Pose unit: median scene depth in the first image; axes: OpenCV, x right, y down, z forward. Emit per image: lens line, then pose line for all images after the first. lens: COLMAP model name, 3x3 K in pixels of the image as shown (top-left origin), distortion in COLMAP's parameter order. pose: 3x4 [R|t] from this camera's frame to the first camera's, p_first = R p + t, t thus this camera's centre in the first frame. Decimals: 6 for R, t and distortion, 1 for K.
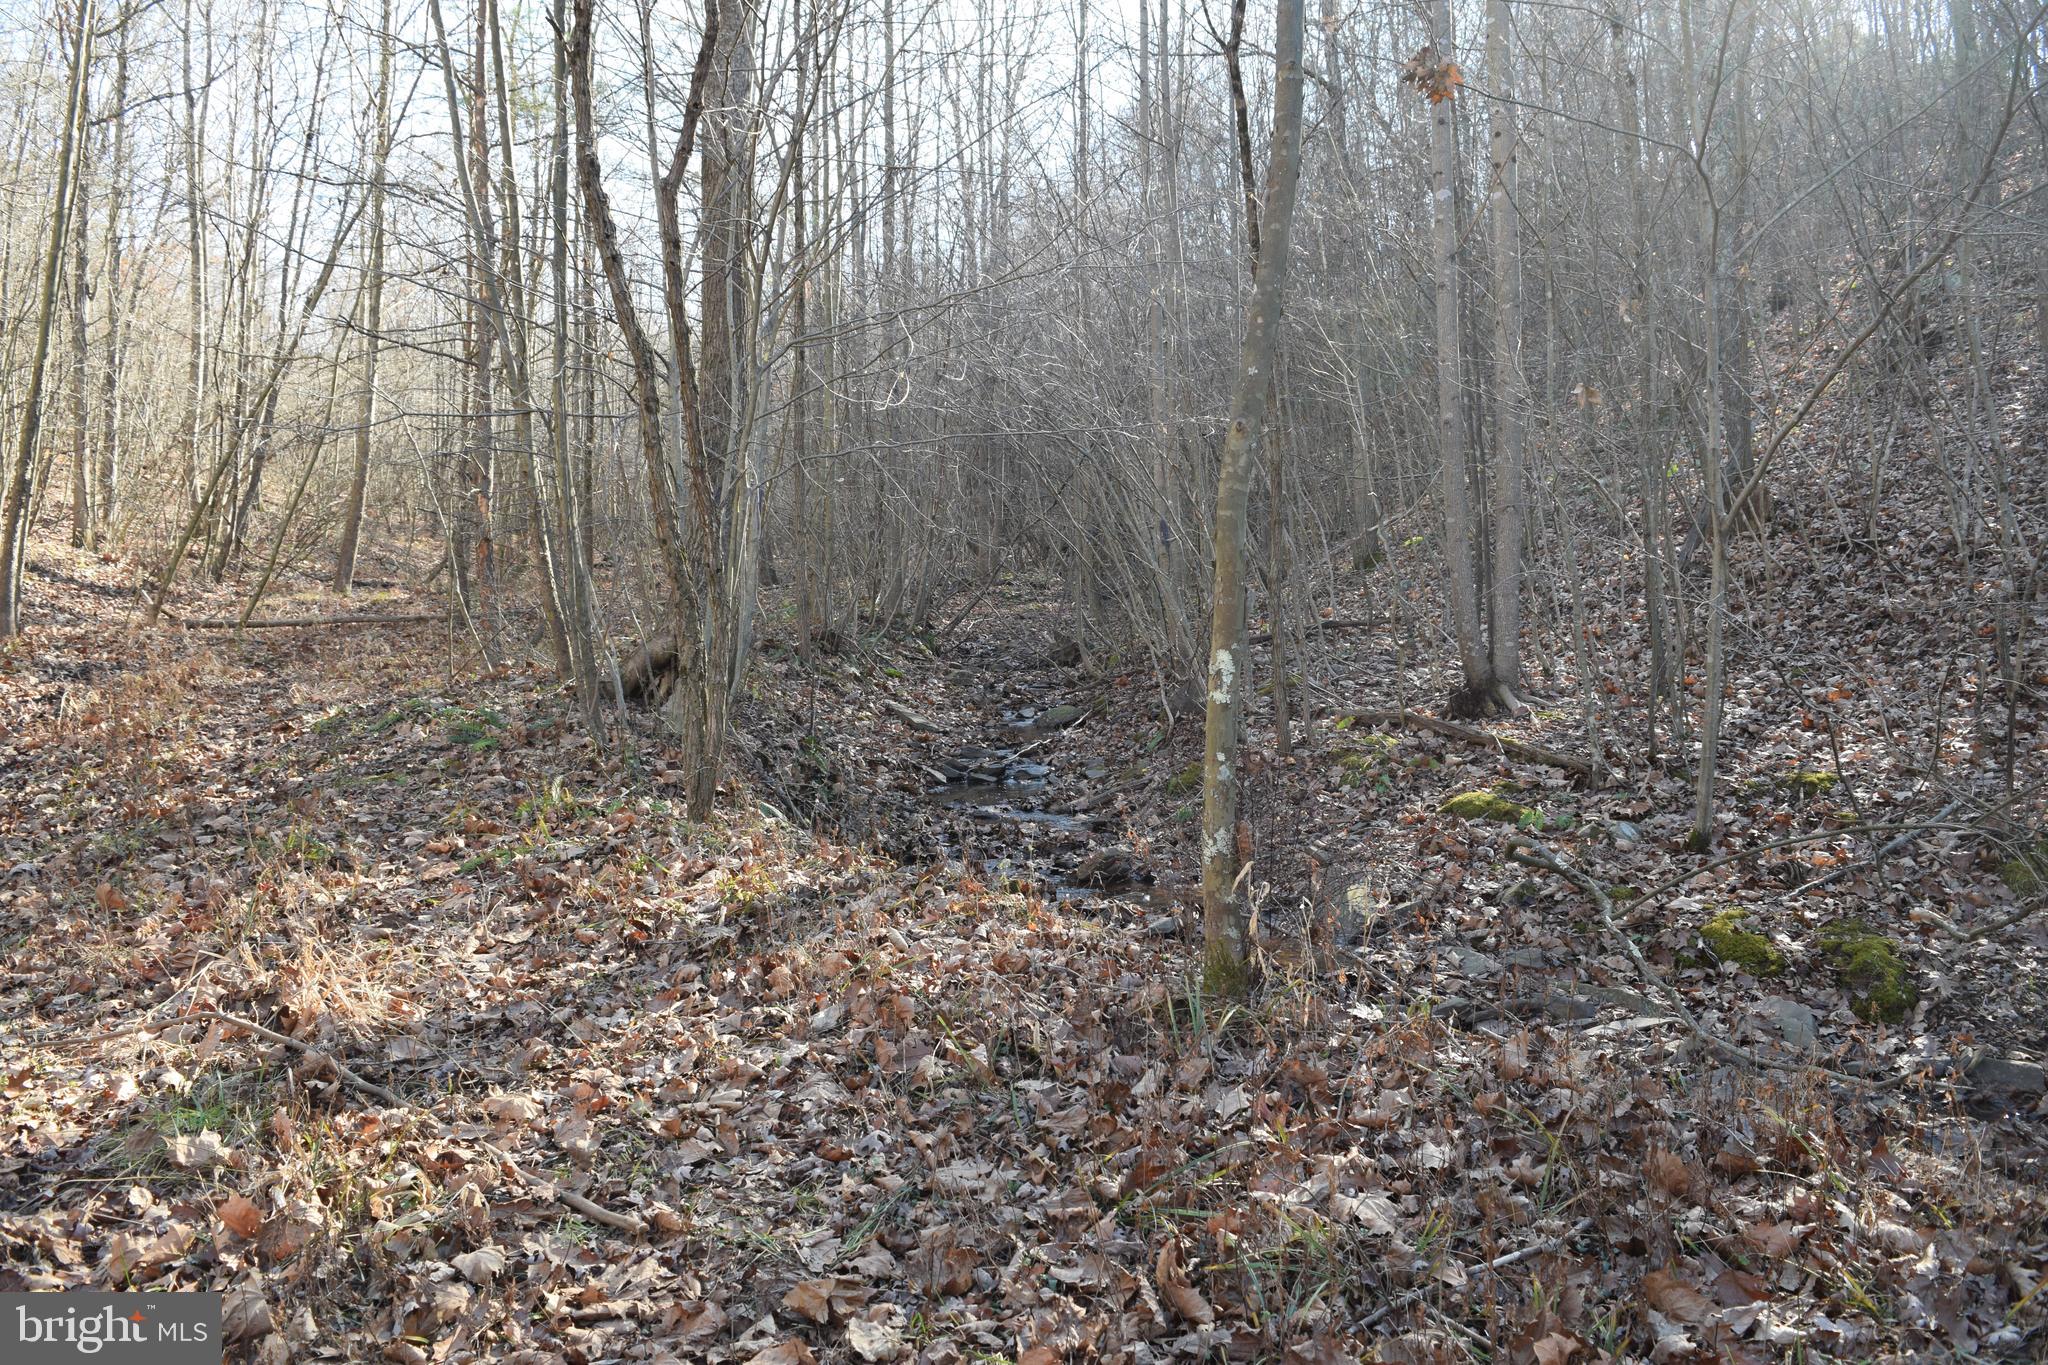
lens RADIAL K [[1636.7, 0, 1029.7], [0, 1636.7, 690.0], [0, 0, 1]] dist [-0.086075, 0.019285]
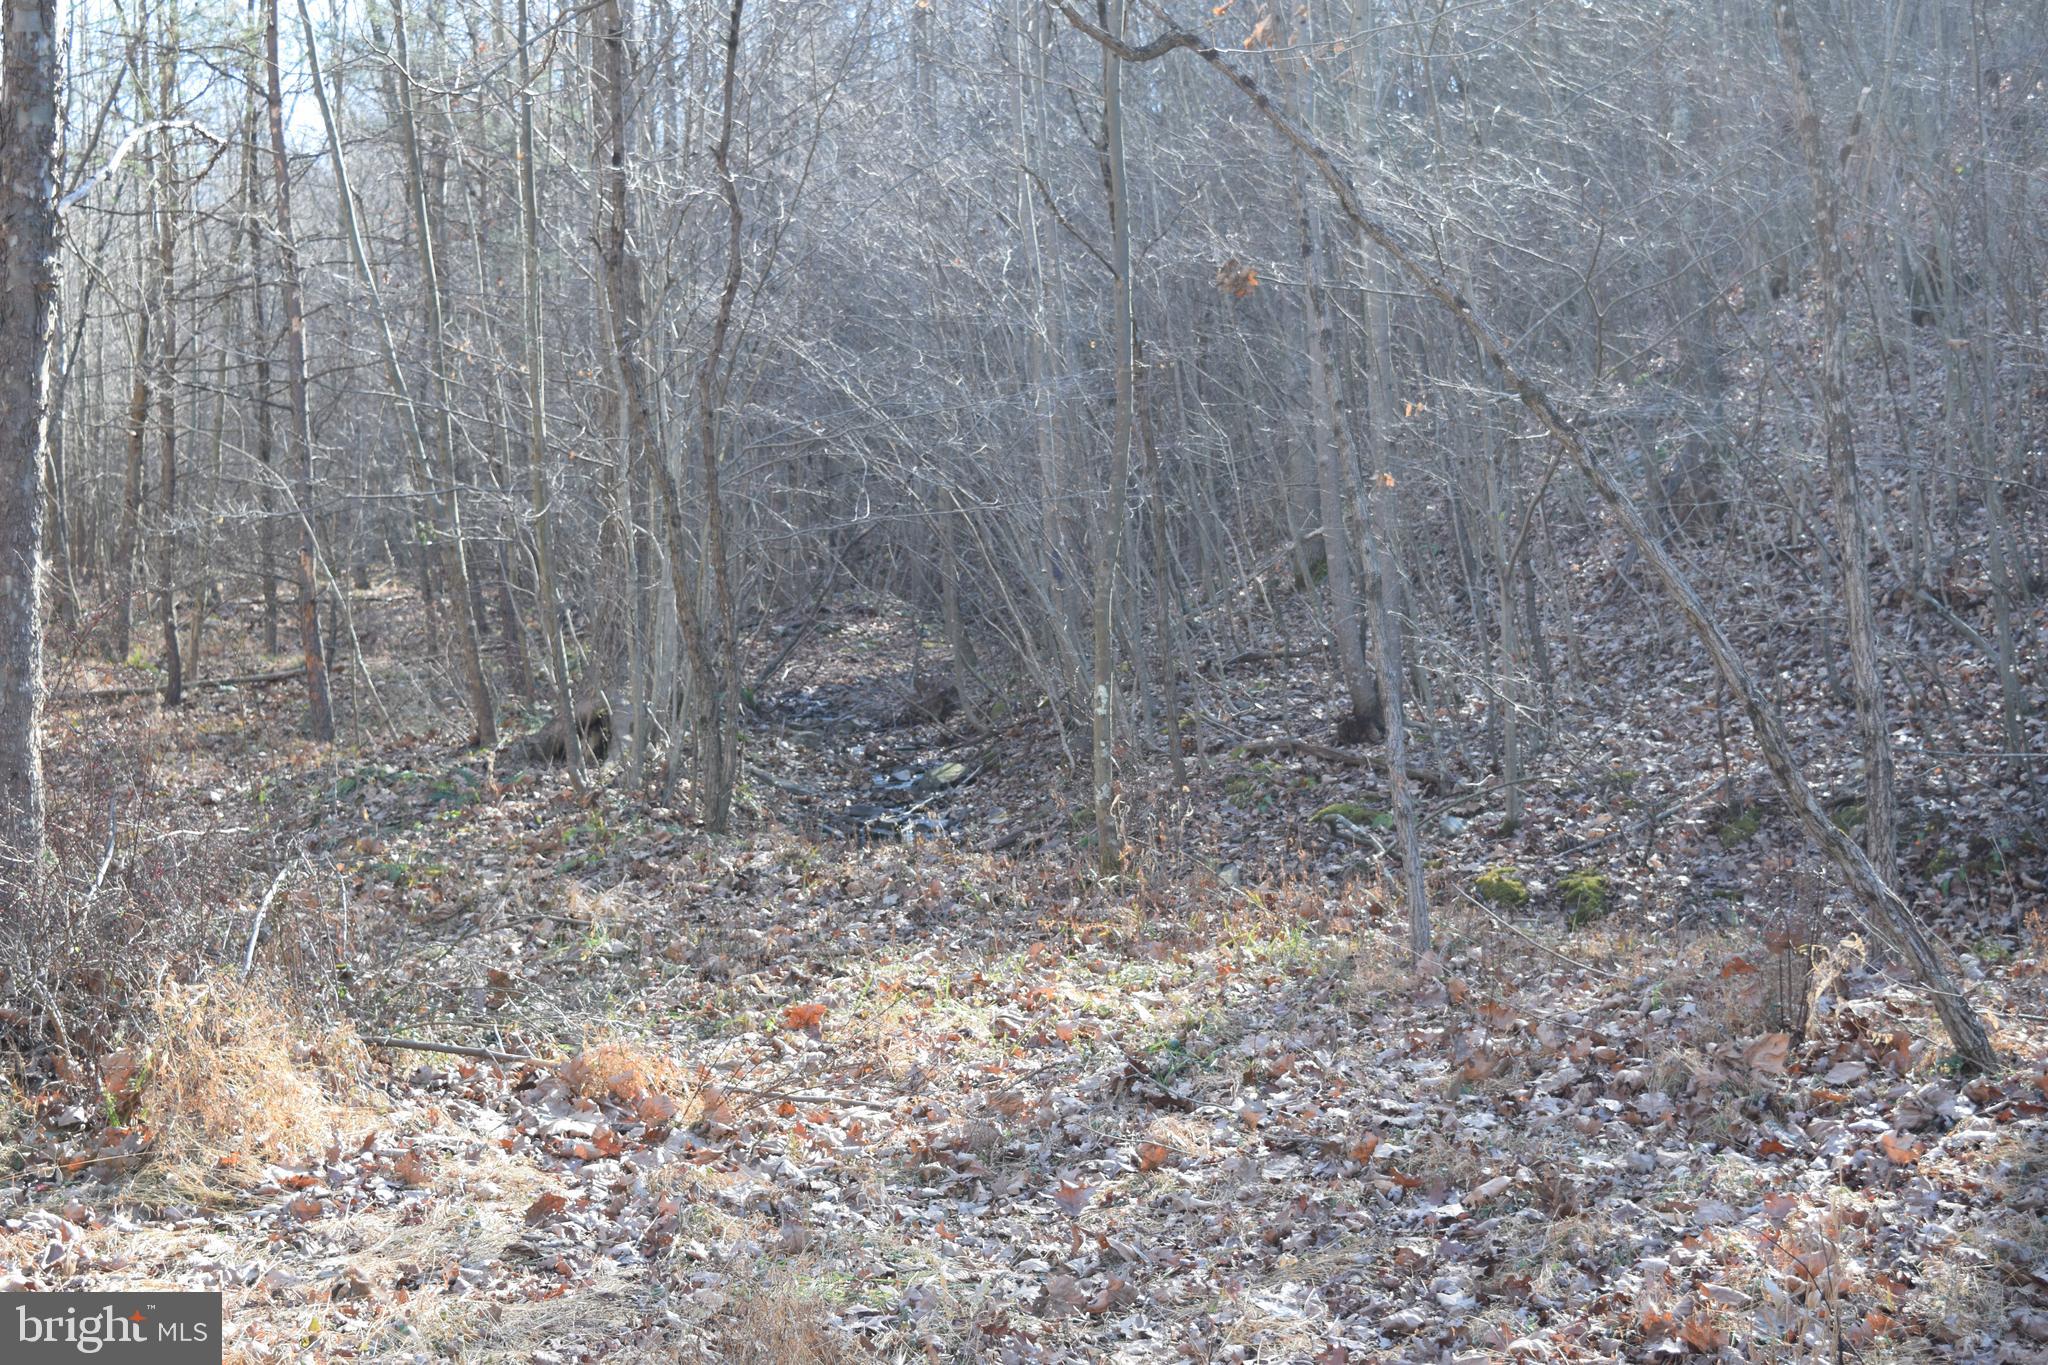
lens RADIAL K [[3025.2, 0, 1023.5], [0, 3025.2, 681.4], [0, 0, 1]] dist [-0.021881, 0.000000]
pose [[0.996503, -0.040496, 0.073082, -0.094725], [0.042944, 0.998557, -0.032239, 0.033764], [-0.071671, 0.035265, 0.996805, -1.040094]]
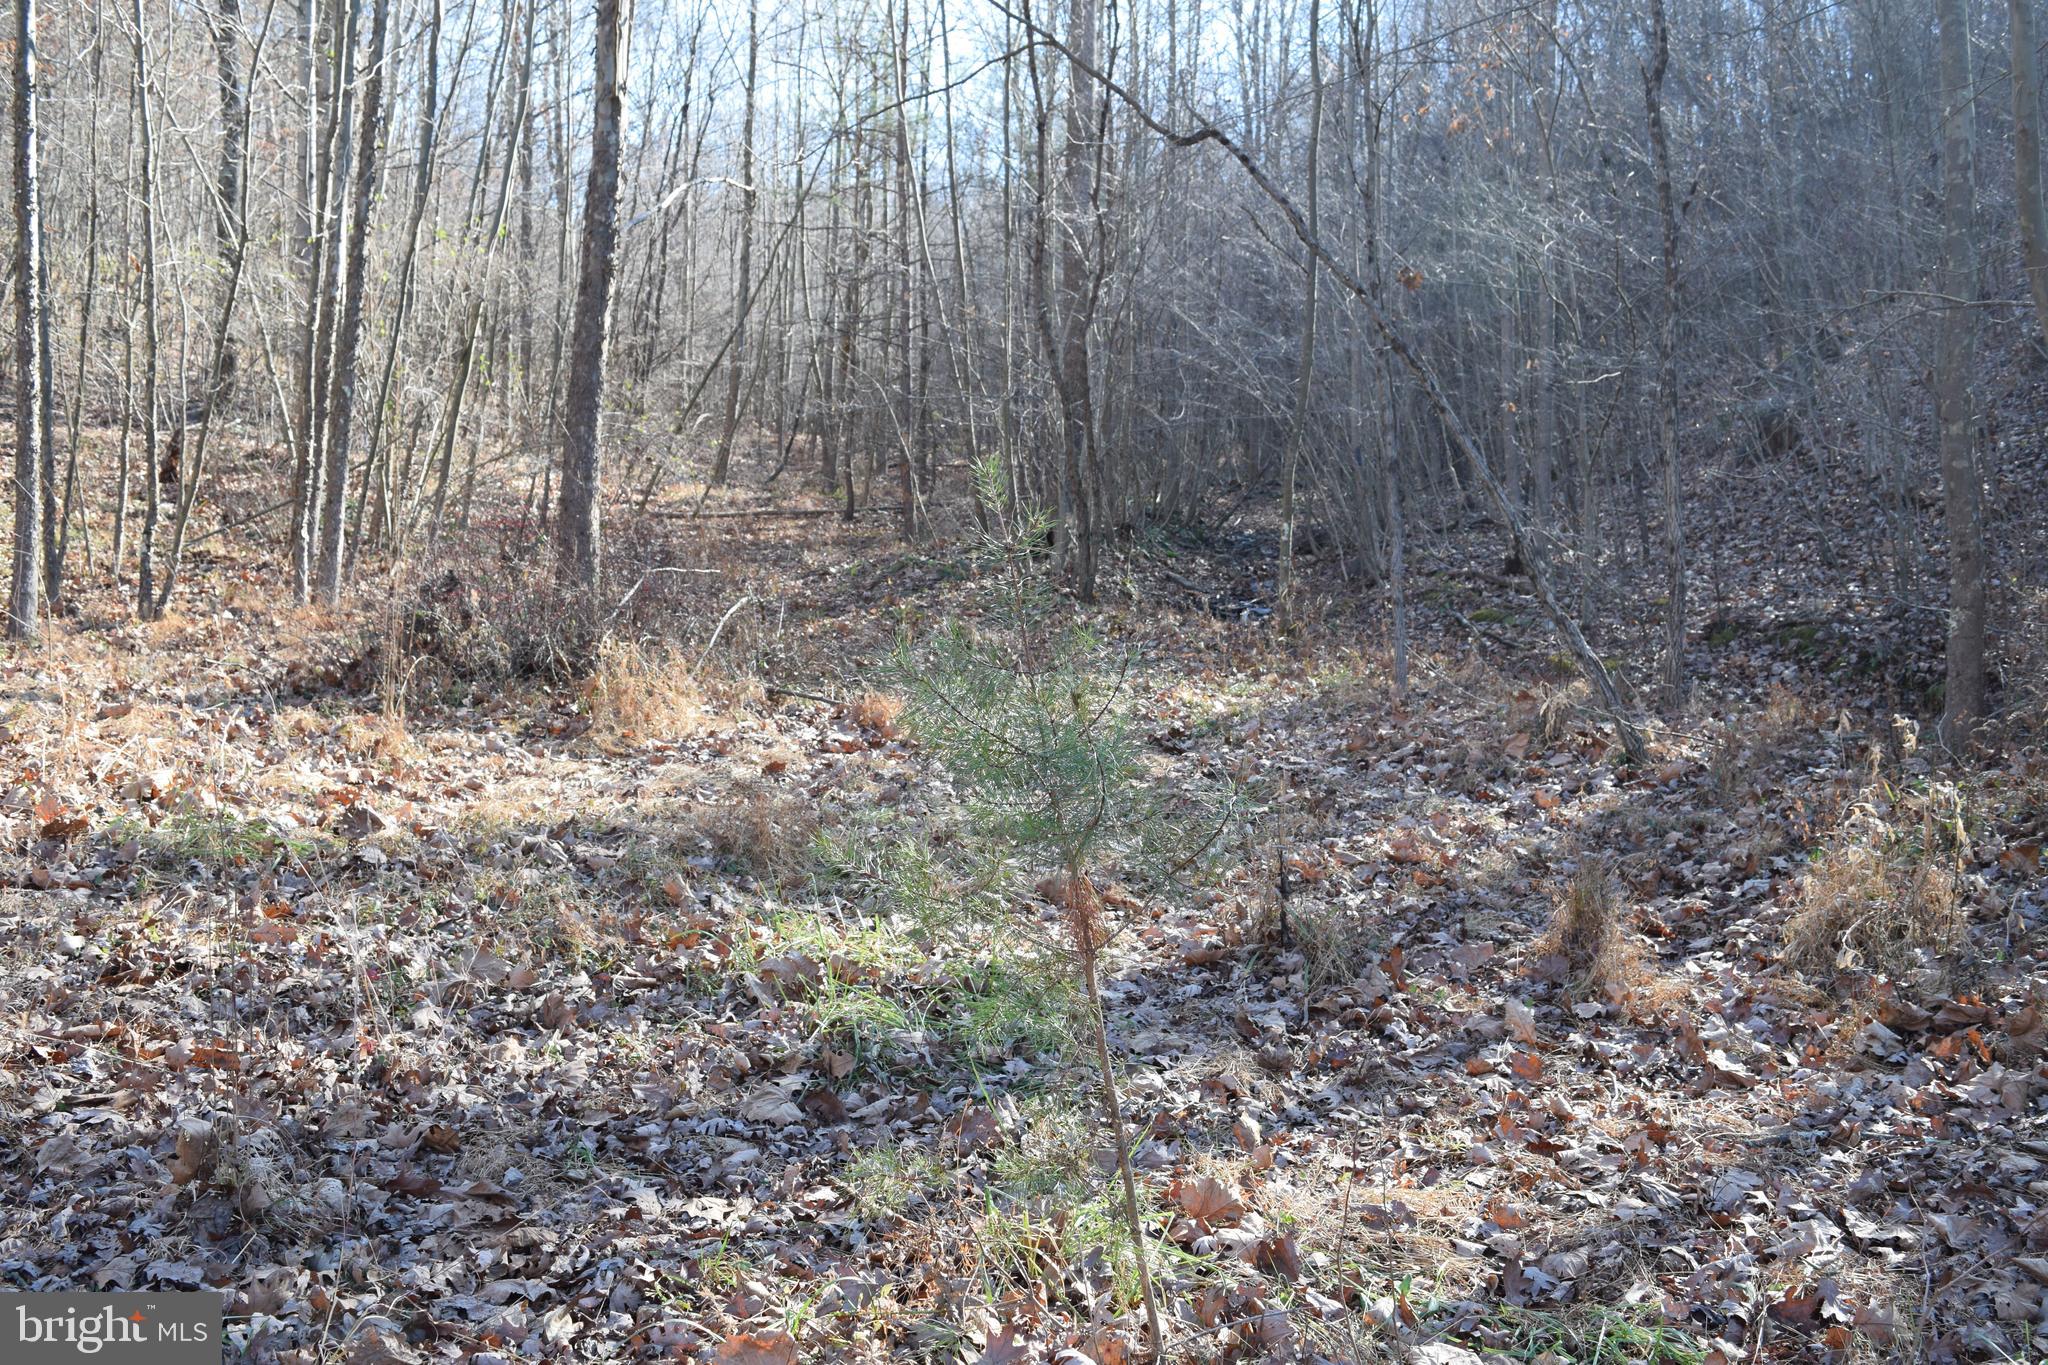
lens RADIAL K [[1905.1, 0, 1023.7], [0, 1905.1, 685.9], [0, 0, 1]] dist [-0.074243, 0.000000]
pose [[0.986056, 0.019567, -0.165261, 0.106137], [-0.012383, 0.998938, 0.044388, 0.056656], [0.165954, -0.041723, 0.985250, -1.134834]]
